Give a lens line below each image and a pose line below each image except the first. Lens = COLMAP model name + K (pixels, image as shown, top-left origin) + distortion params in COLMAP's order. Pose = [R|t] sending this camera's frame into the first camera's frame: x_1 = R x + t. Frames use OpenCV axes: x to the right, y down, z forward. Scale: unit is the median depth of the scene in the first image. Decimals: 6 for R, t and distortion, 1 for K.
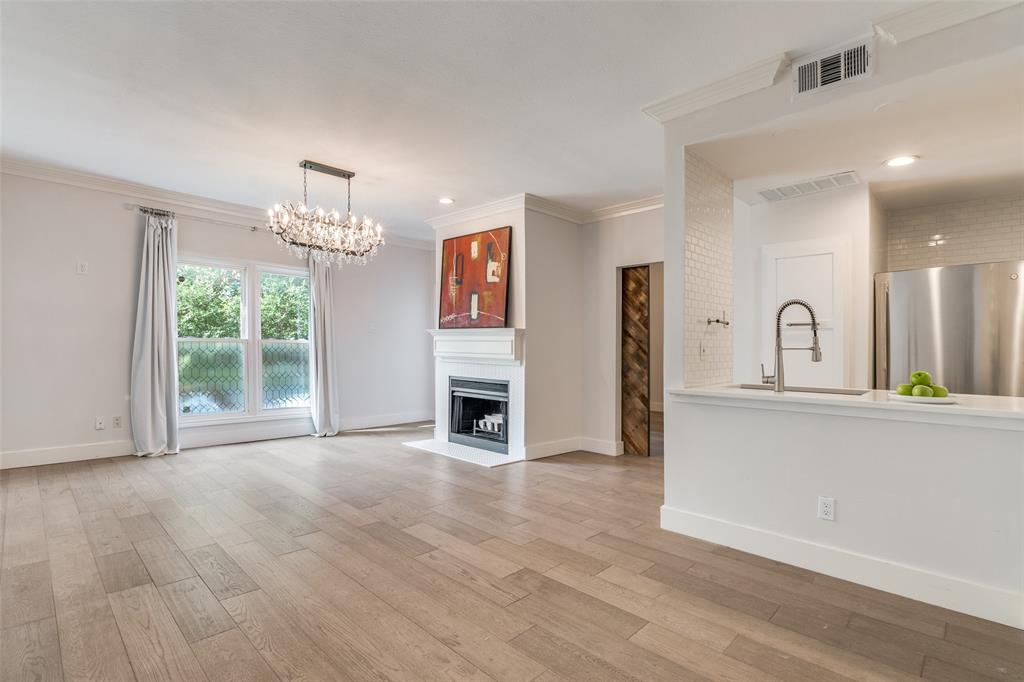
lens RADIAL K [[482.4, 0, 490.9], [0, 482.4, 392.4], [0, 0, 1]] dist [-0.023924, 0.000118]
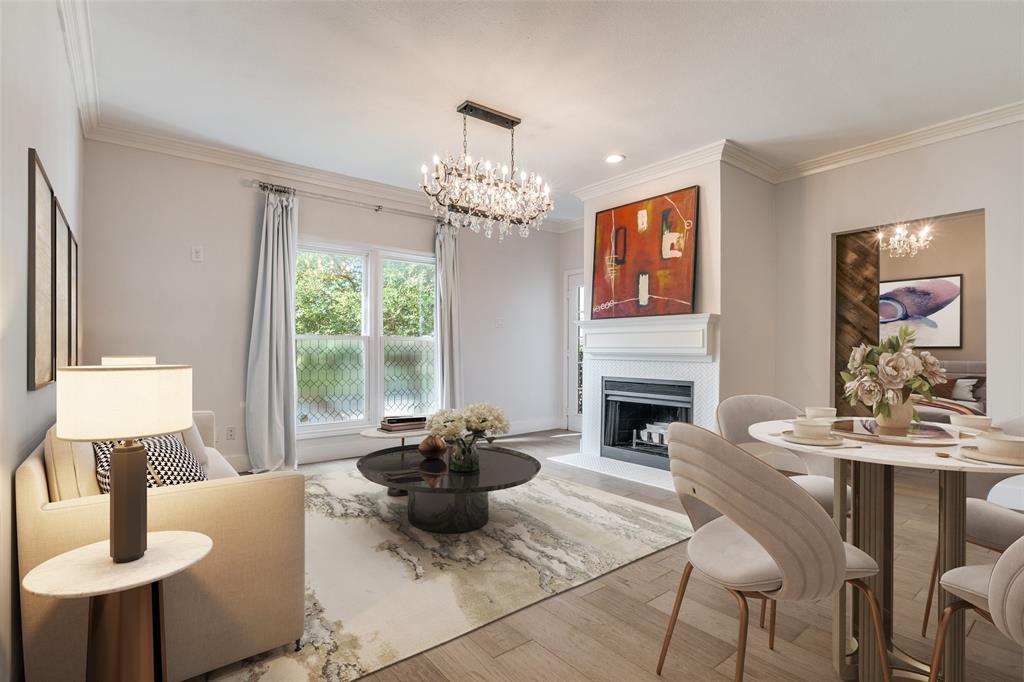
lens RADIAL K [[483.0, 0, 499.2], [0, 483.0, 377.6], [0, 0, 1]] dist [-0.022380, 0.000223]
pose [[0.992606, -0.009520, -0.121007, -0.182479], [0.005070, 0.999301, -0.037033, -0.002825], [0.121275, 0.036146, 0.991961, 0.180946]]
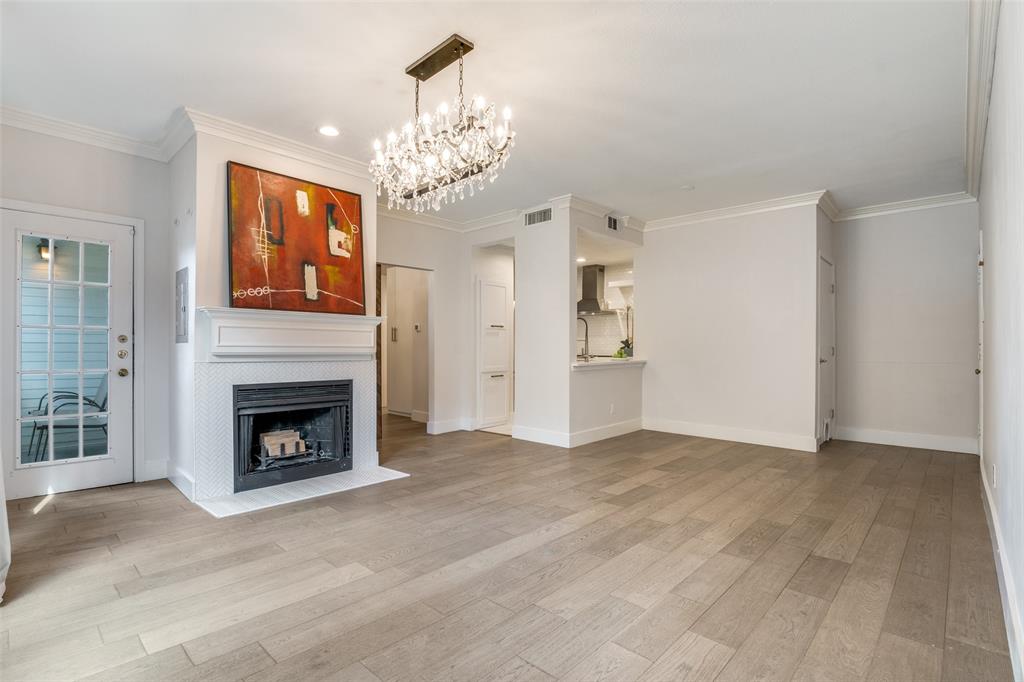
lens RADIAL K [[483.0, 0, 499.2], [0, 483.0, 377.6], [0, 0, 1]] dist [-0.022380, 0.000223]
pose [[-0.020251, -0.077201, 0.996810, -0.790115], [0.088864, 0.992929, 0.078706, -0.069514], [-0.995838, 0.090175, -0.013248, 0.758974]]
